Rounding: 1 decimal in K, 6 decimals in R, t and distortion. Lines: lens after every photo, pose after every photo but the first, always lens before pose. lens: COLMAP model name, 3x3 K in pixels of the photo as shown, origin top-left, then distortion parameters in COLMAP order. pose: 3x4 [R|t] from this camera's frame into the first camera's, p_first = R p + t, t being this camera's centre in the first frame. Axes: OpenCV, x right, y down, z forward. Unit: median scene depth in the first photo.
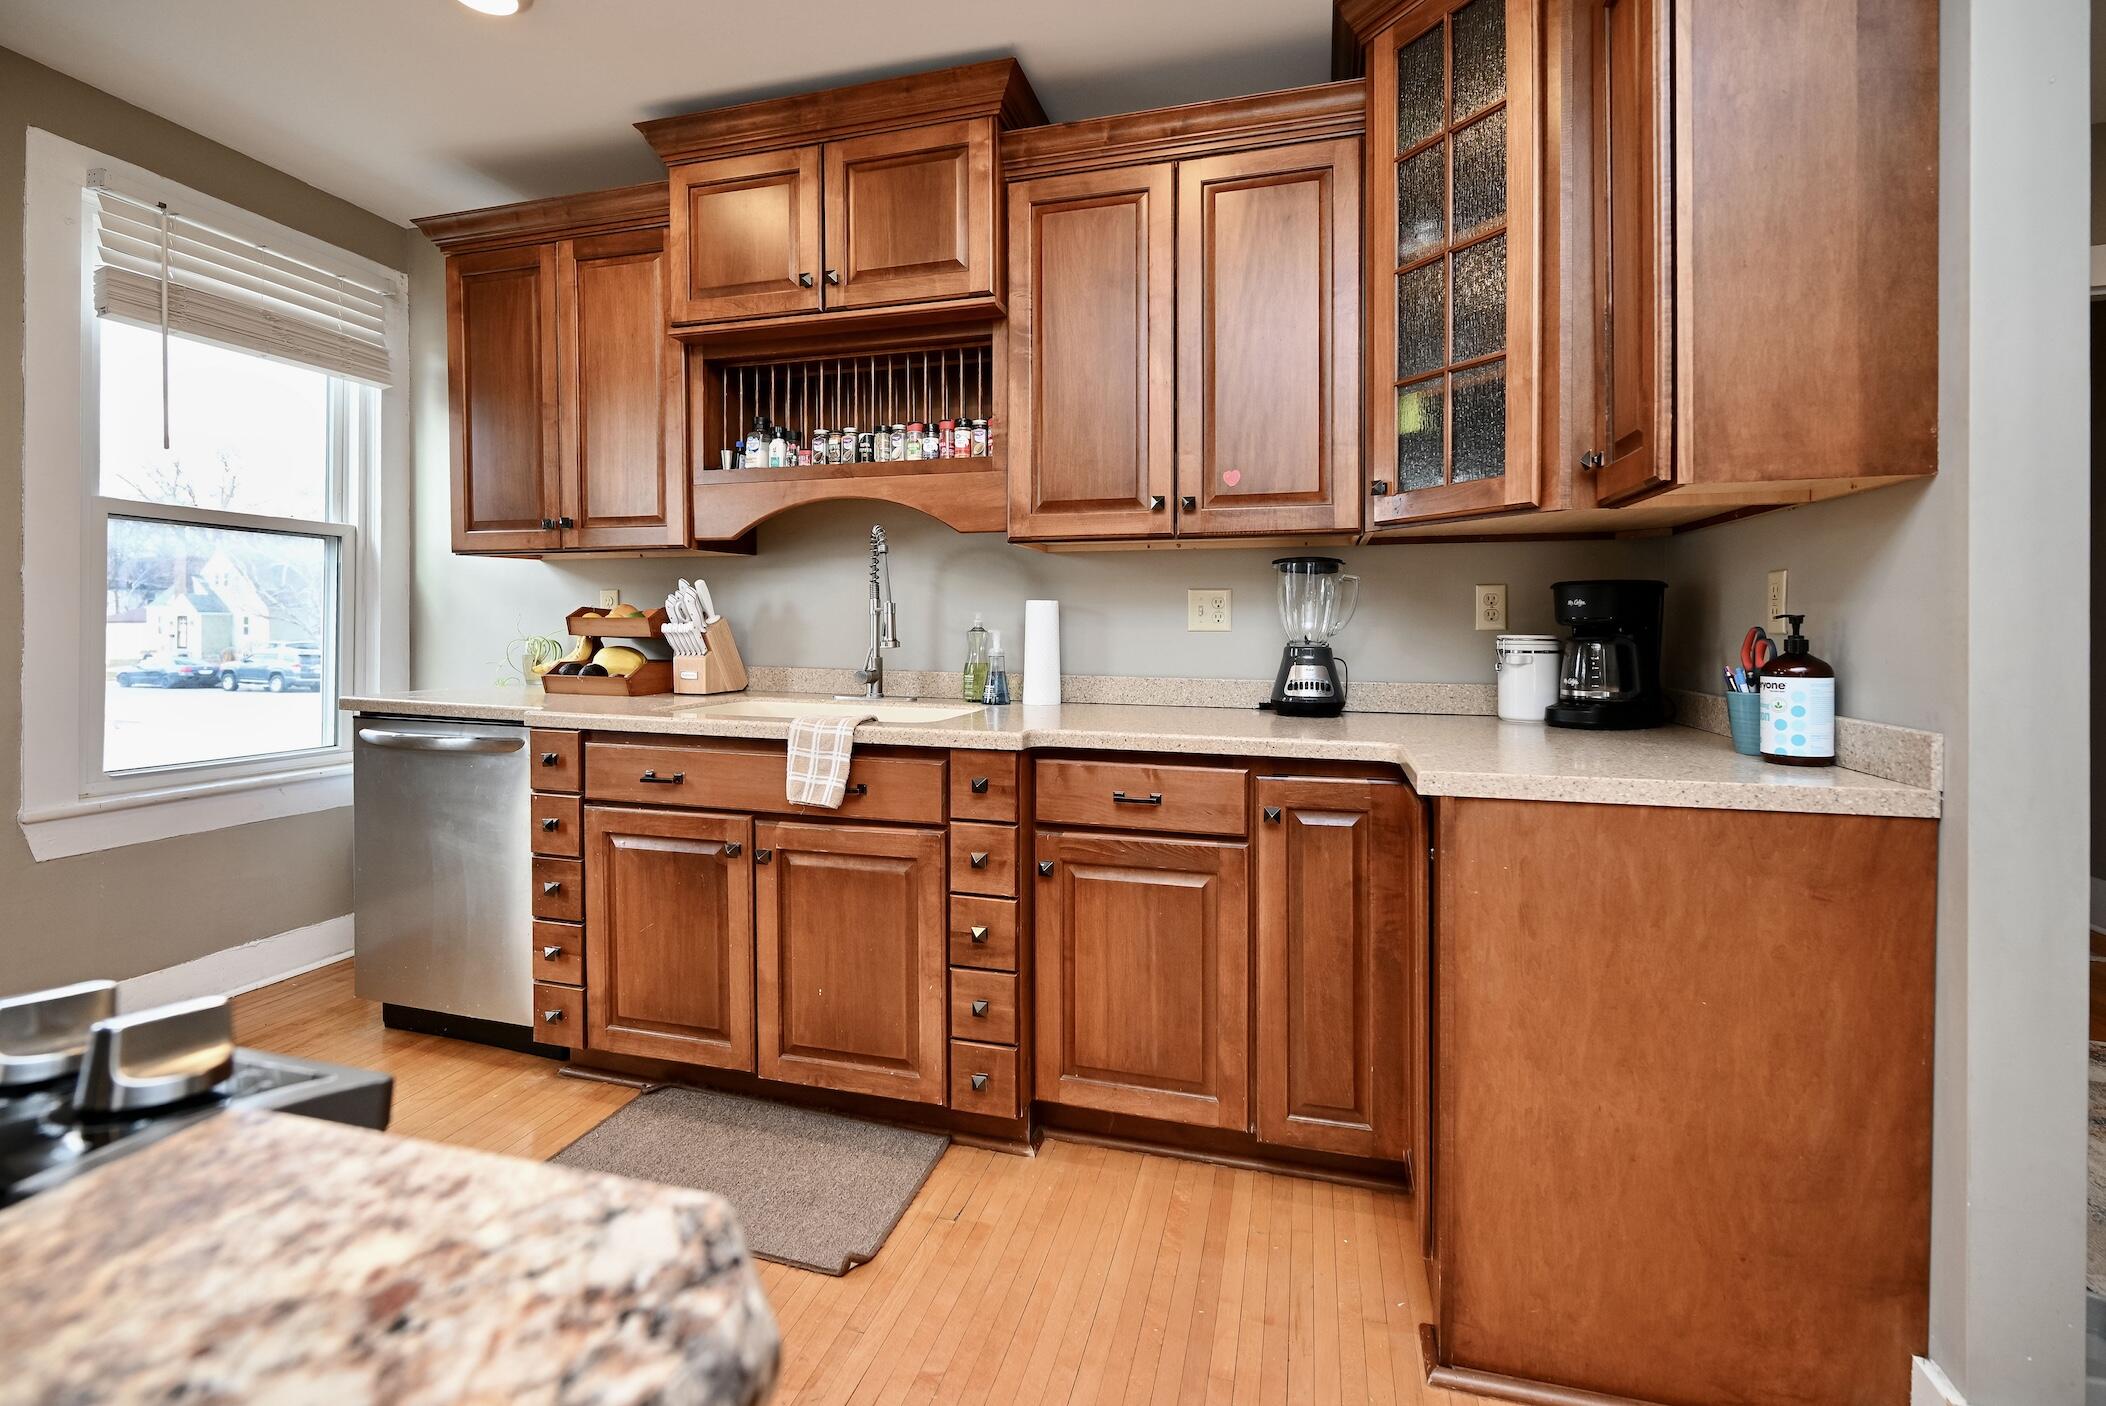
lens RADIAL K [[861.7, 0, 1037.3], [0, 861.7, 637.0], [0, 0, 1]] dist [0.009597, 0.000071]
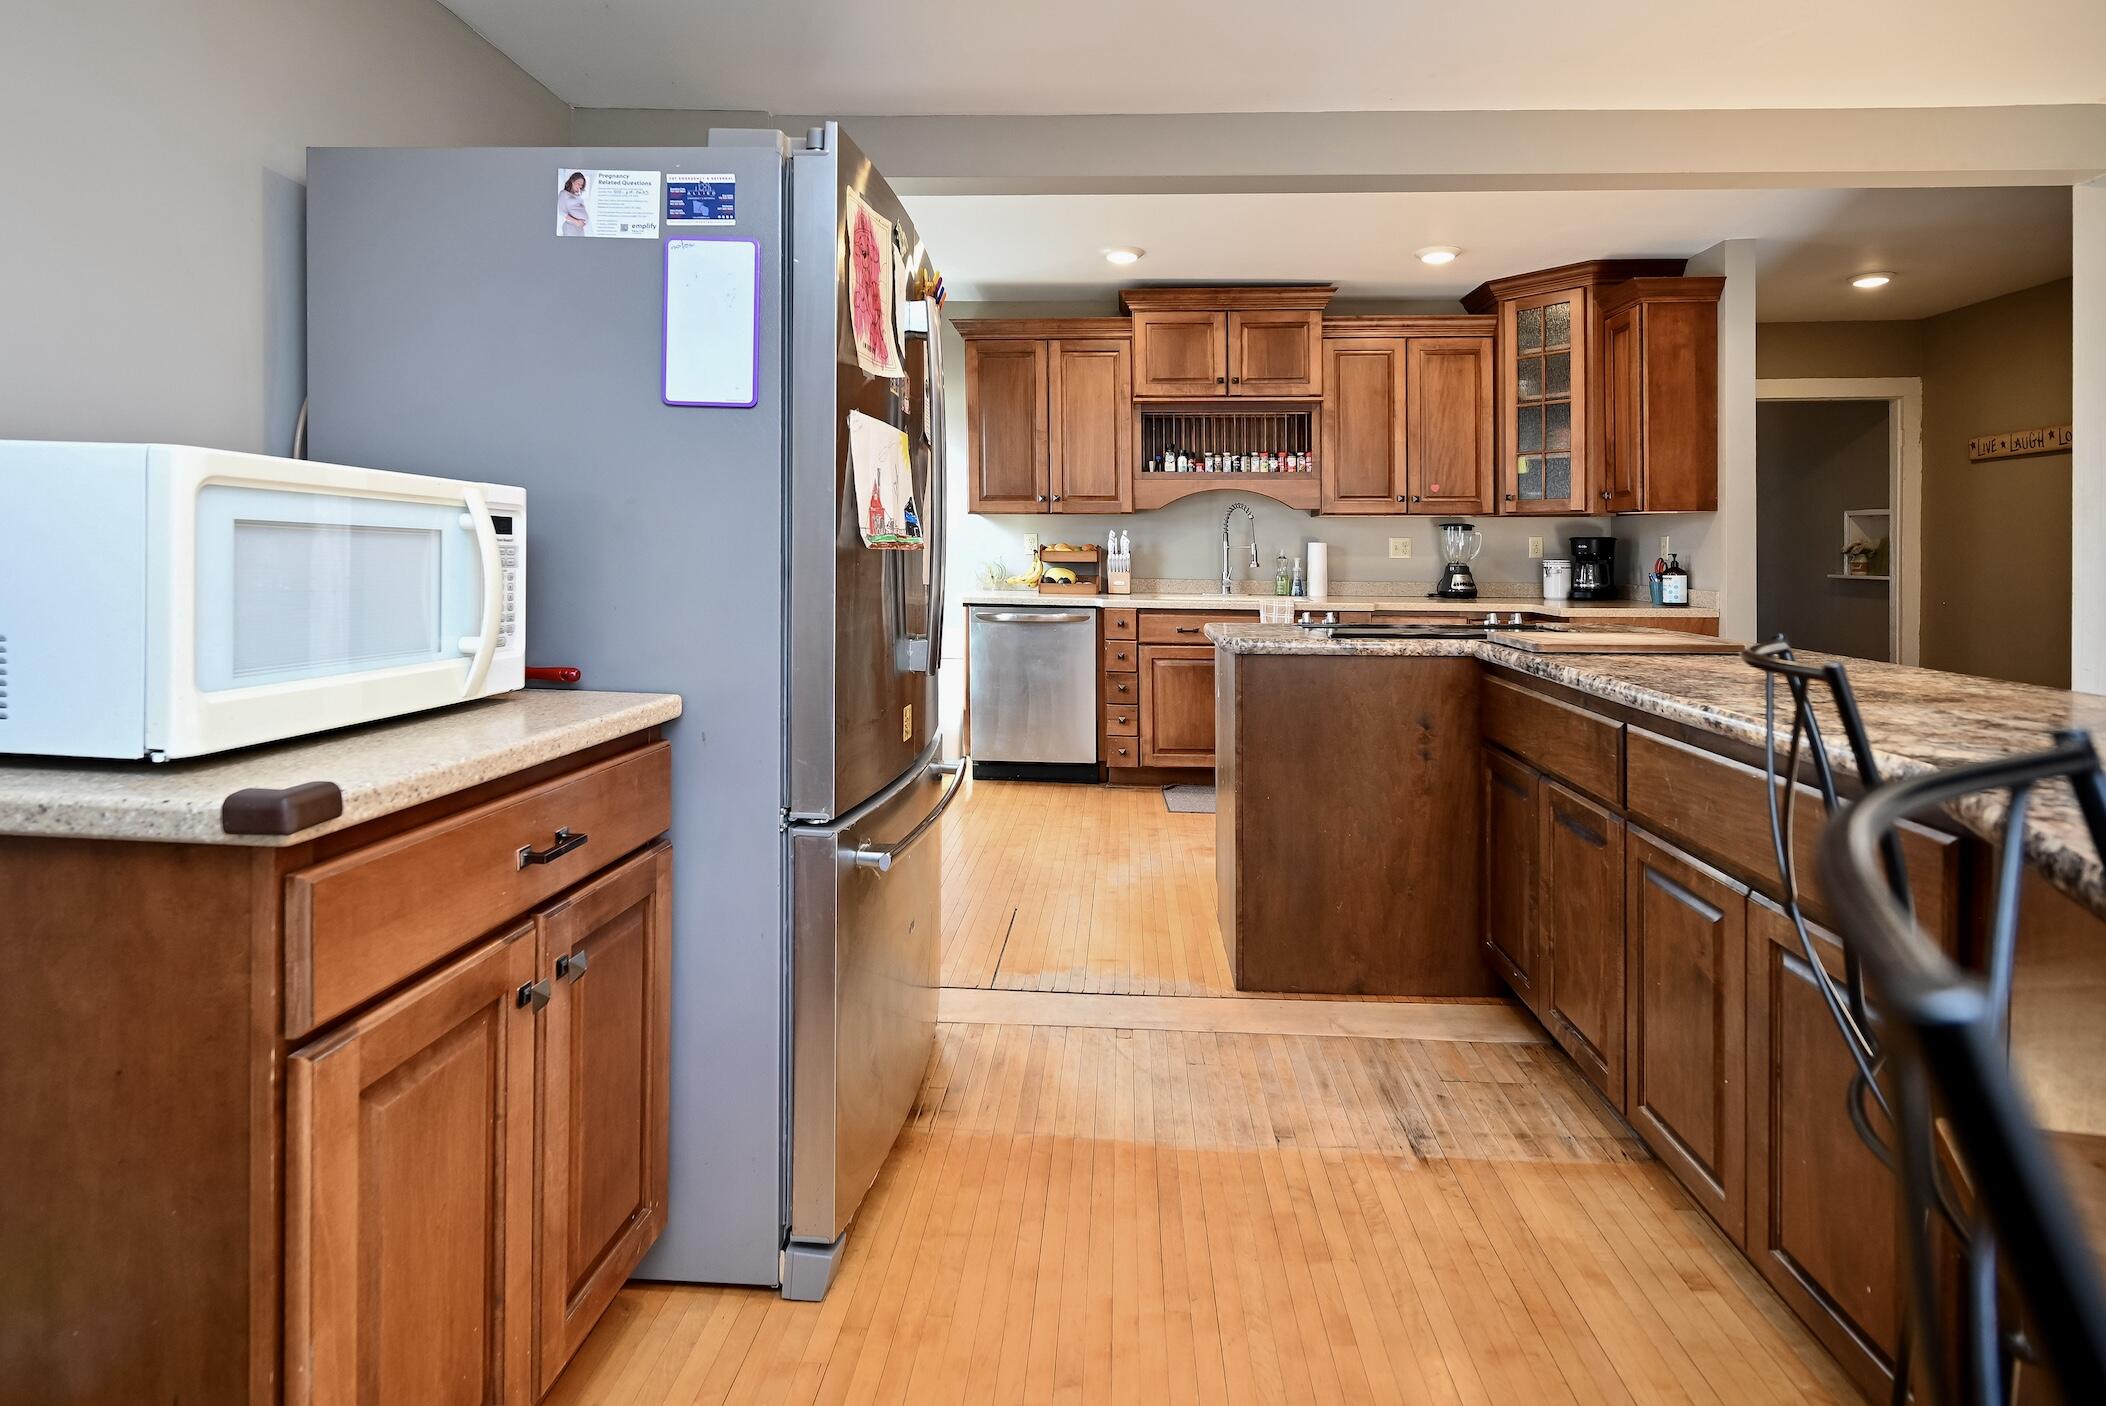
lens RADIAL K [[861.7, 0, 1069.4], [0, 861.7, 560.7], [0, 0, 1]] dist [0.009597, 0.000071]
pose [[0.983990, -0.002470, 0.178208, -0.992125], [0.002114, 0.999995, 0.002187, -0.008668], [-0.178213, -0.001775, 0.983990, -0.902589]]
